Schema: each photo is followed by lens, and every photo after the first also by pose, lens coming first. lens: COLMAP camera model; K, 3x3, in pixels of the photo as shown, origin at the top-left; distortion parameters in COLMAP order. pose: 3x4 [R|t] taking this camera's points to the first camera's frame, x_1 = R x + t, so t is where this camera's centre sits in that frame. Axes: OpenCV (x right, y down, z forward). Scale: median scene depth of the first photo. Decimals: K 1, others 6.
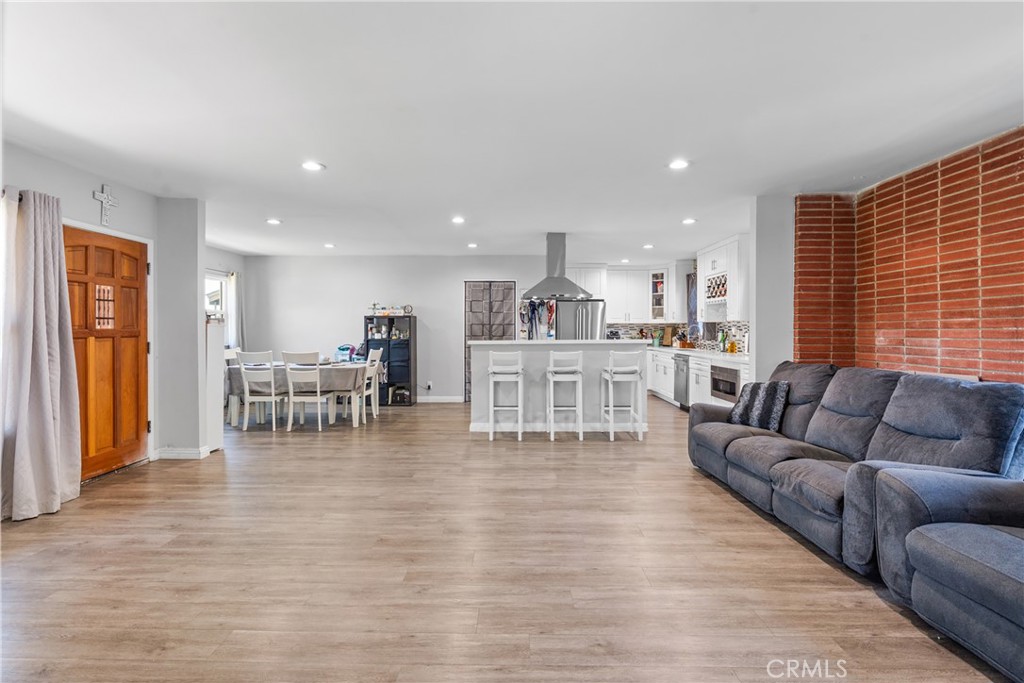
lens RADIAL K [[473.7, 0, 494.5], [0, 473.7, 337.0], [0, 0, 1]] dist [-0.010140, 0.001988]
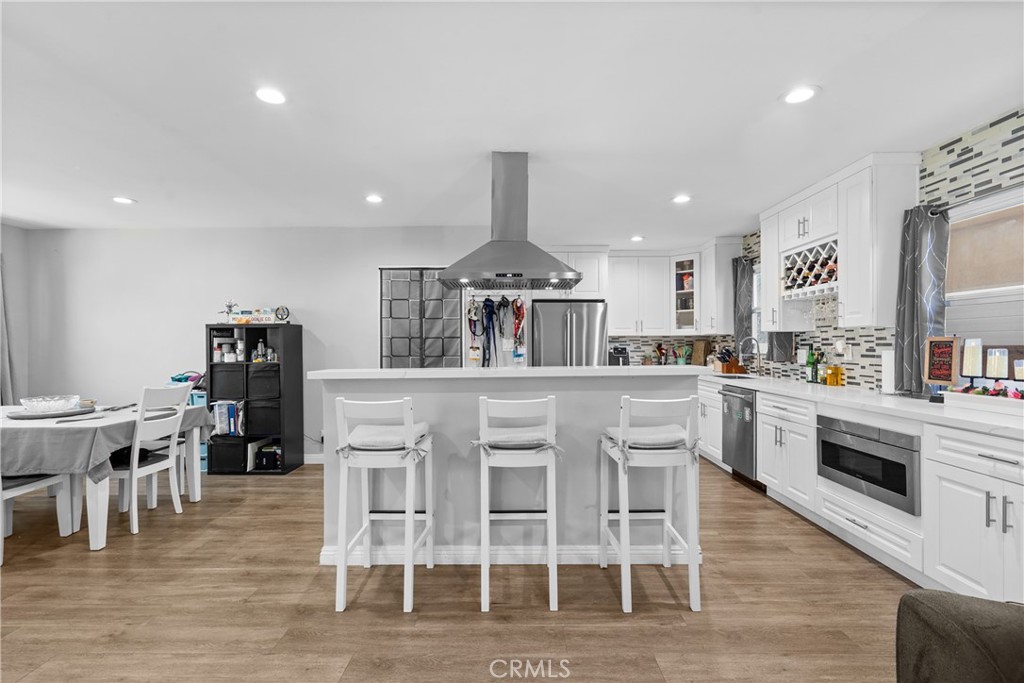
lens RADIAL K [[473.7, 0, 500.4], [0, 473.7, 347.6], [0, 0, 1]] dist [-0.010140, 0.001988]
pose [[0.999913, -0.004400, 0.012407, 0.119259], [0.004538, 0.999928, -0.011091, -0.008652], [-0.012357, 0.011147, 0.999862, 0.526170]]
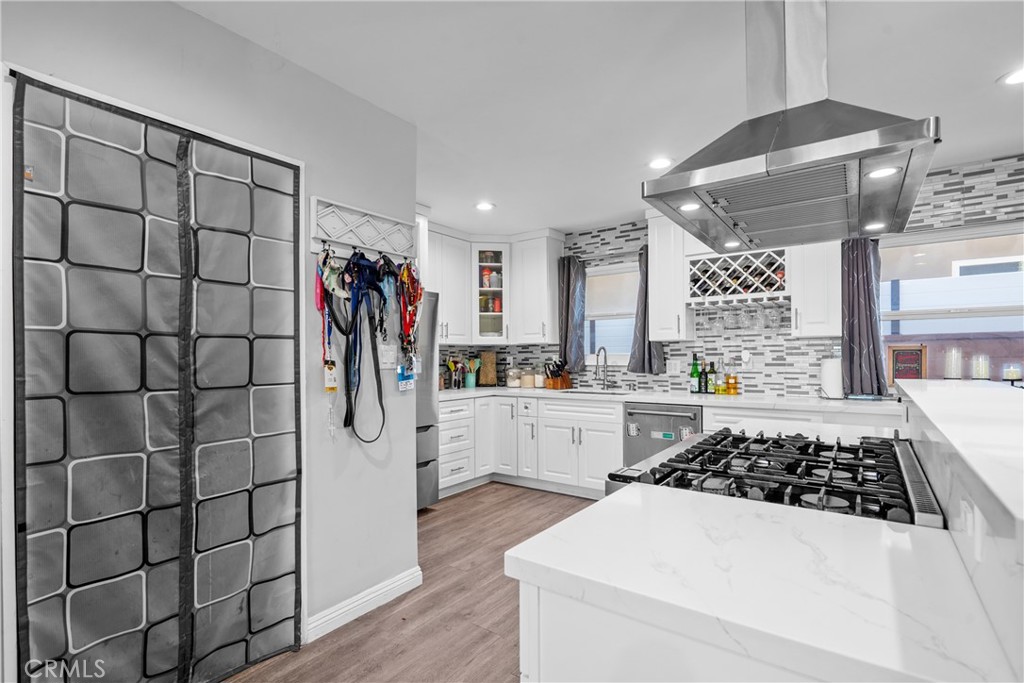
lens RADIAL K [[473.7, 0, 513.2], [0, 473.7, 355.7], [0, 0, 1]] dist [-0.010140, 0.001988]
pose [[0.564972, -0.005612, 0.825091, -0.137848], [0.021615, 0.999734, -0.008001, -0.017156], [-0.824827, 0.022354, 0.564944, 1.052883]]
